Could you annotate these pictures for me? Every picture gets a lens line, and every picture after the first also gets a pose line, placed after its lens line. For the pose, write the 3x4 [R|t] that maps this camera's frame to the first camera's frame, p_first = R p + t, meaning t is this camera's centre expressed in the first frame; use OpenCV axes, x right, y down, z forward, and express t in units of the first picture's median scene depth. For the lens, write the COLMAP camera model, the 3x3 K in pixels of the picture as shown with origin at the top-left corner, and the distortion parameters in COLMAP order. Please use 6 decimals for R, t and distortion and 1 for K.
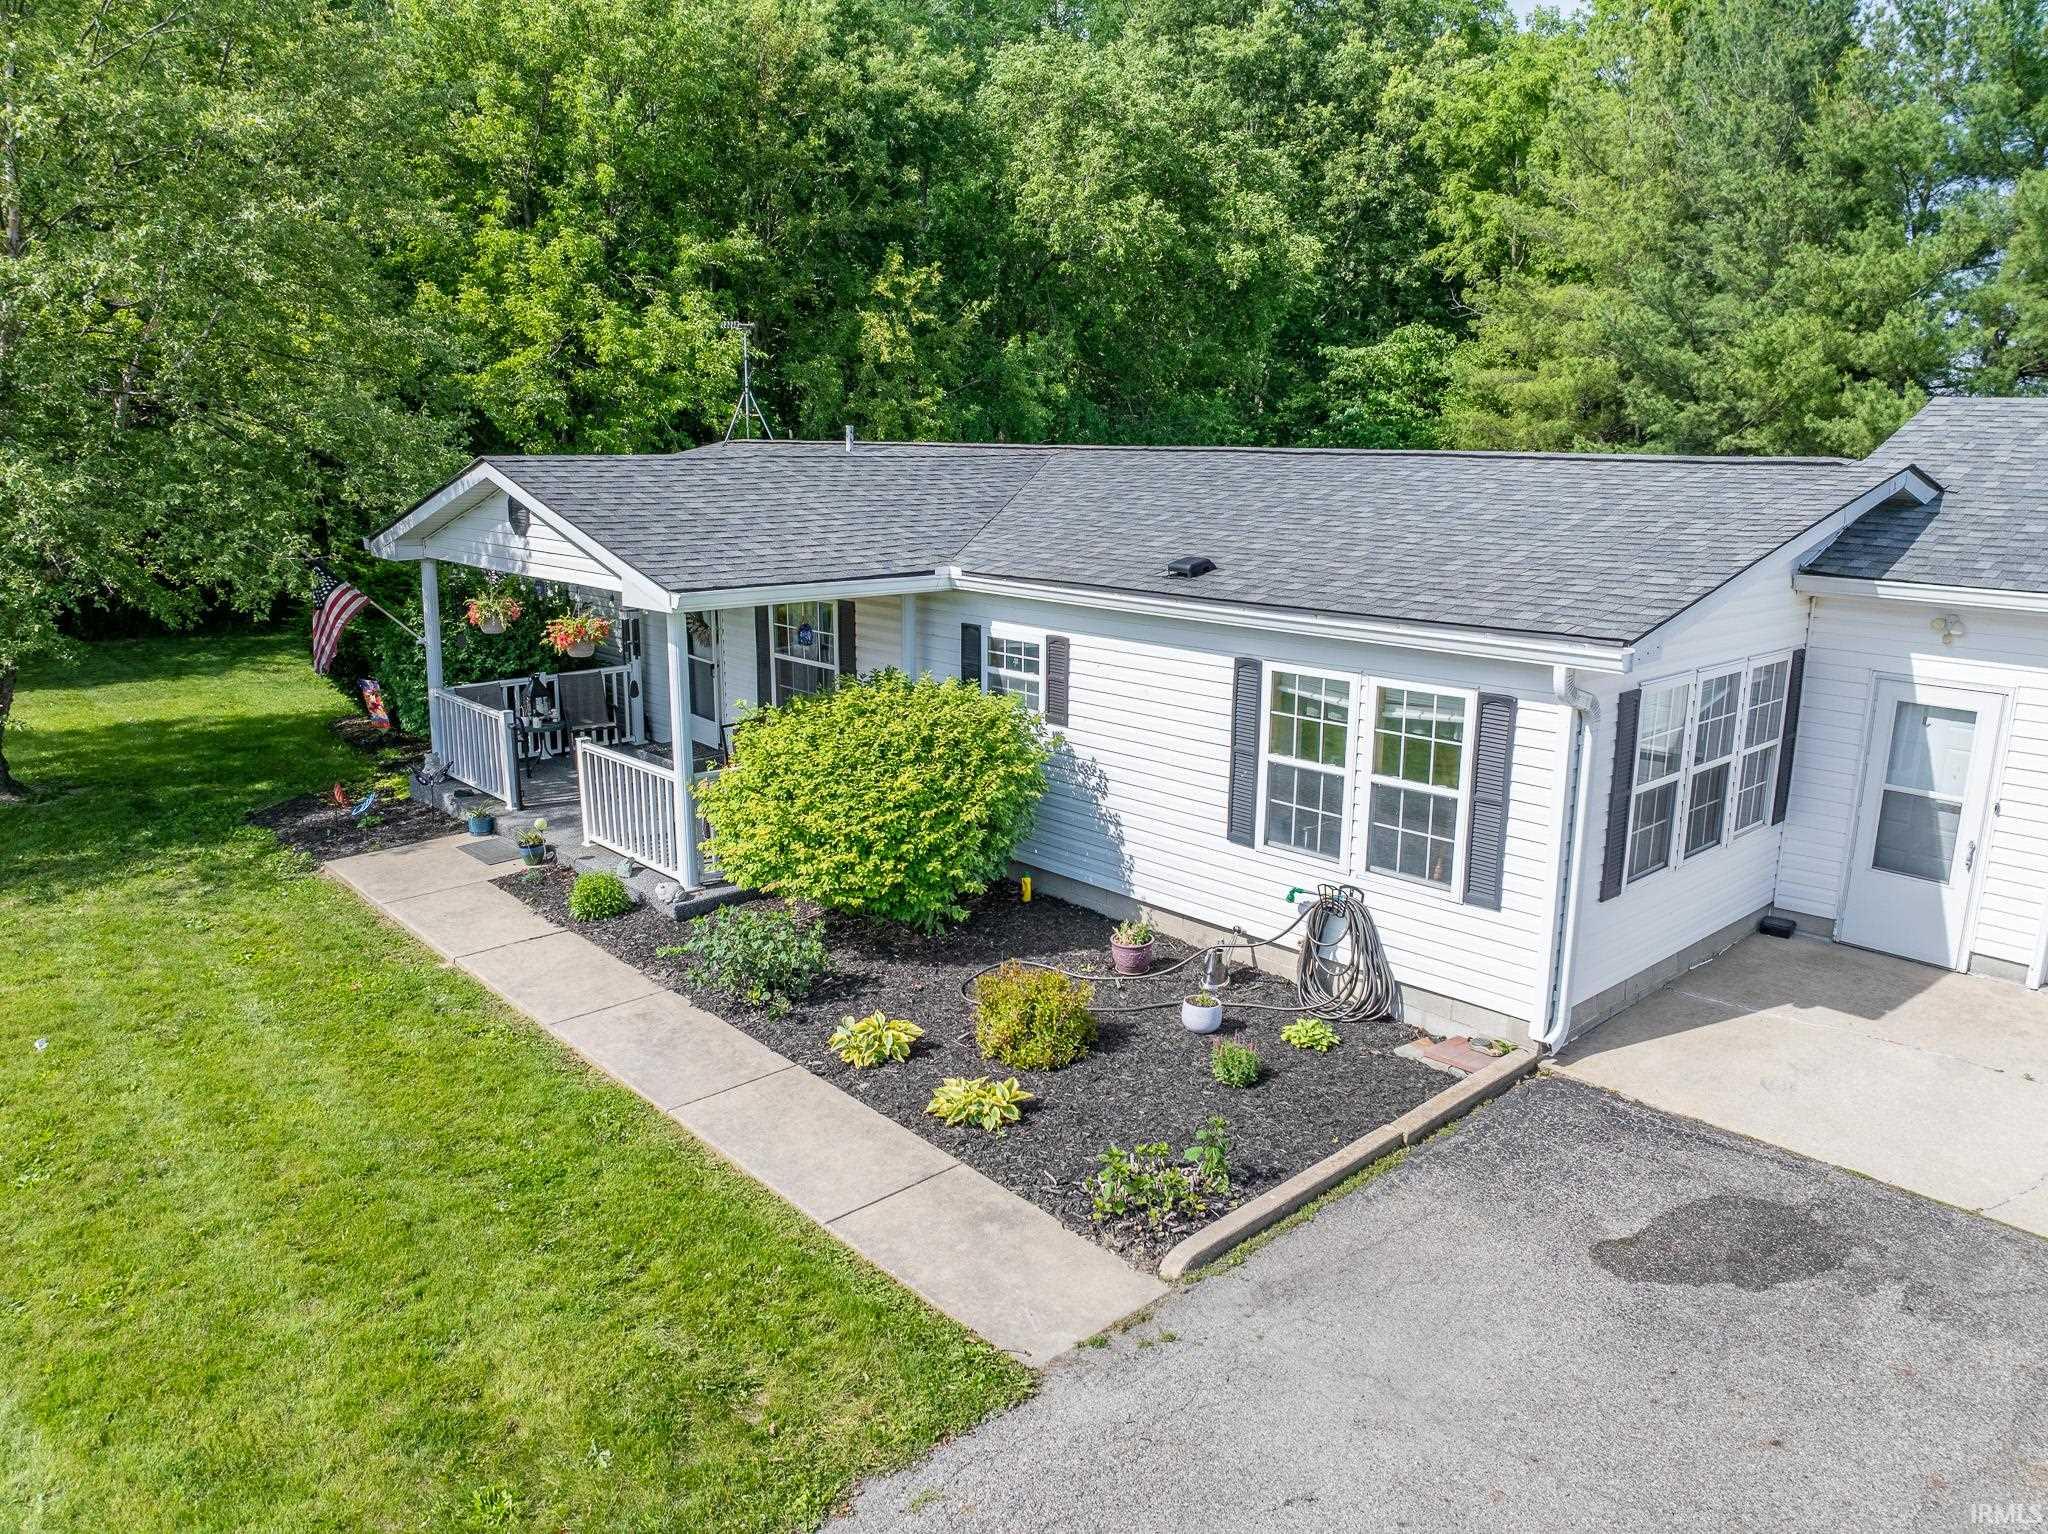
lens RADIAL K [[1451.3, 0, 1014.3], [0, 1451.3, 772.9], [0, 0, 1]] dist [-0.047275, 0.003274]
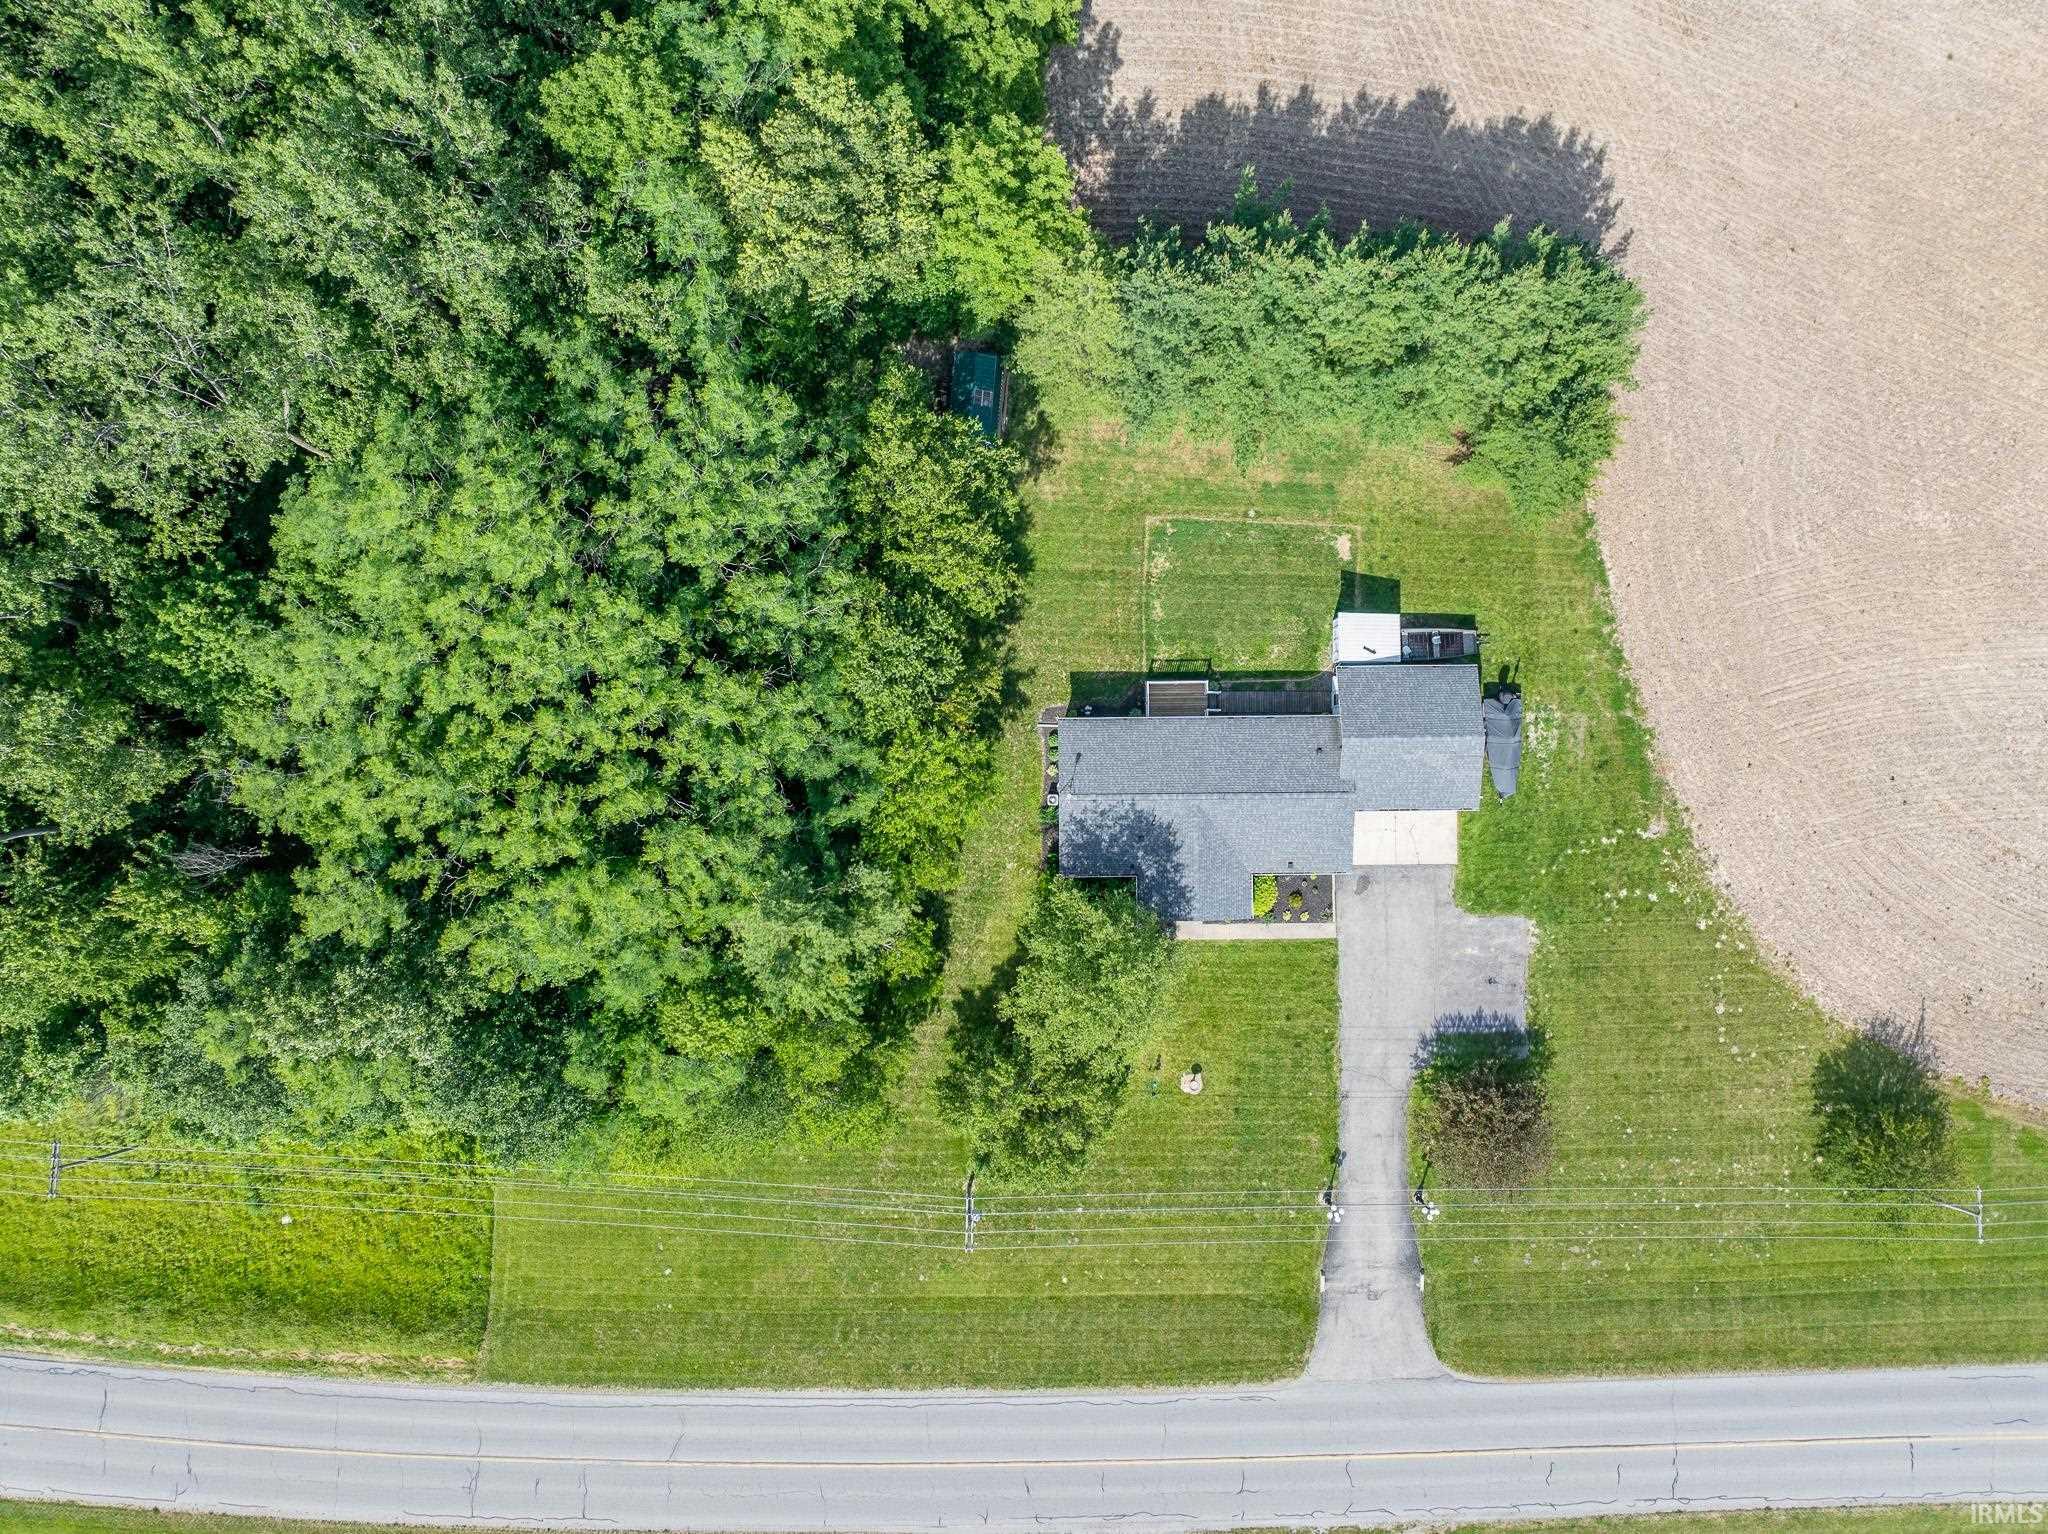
lens RADIAL K [[1420.4, 0, 1024.0], [0, 1420.4, 767.0], [0, 0, 1]] dist [-0.042094, -0.004635]
pose [[0.659958, -0.751279, 0.005924, -0.139349], [0.166132, 0.153619, 0.974064, -2.323521], [-0.732704, -0.641858, 0.226194, 0.197464]]
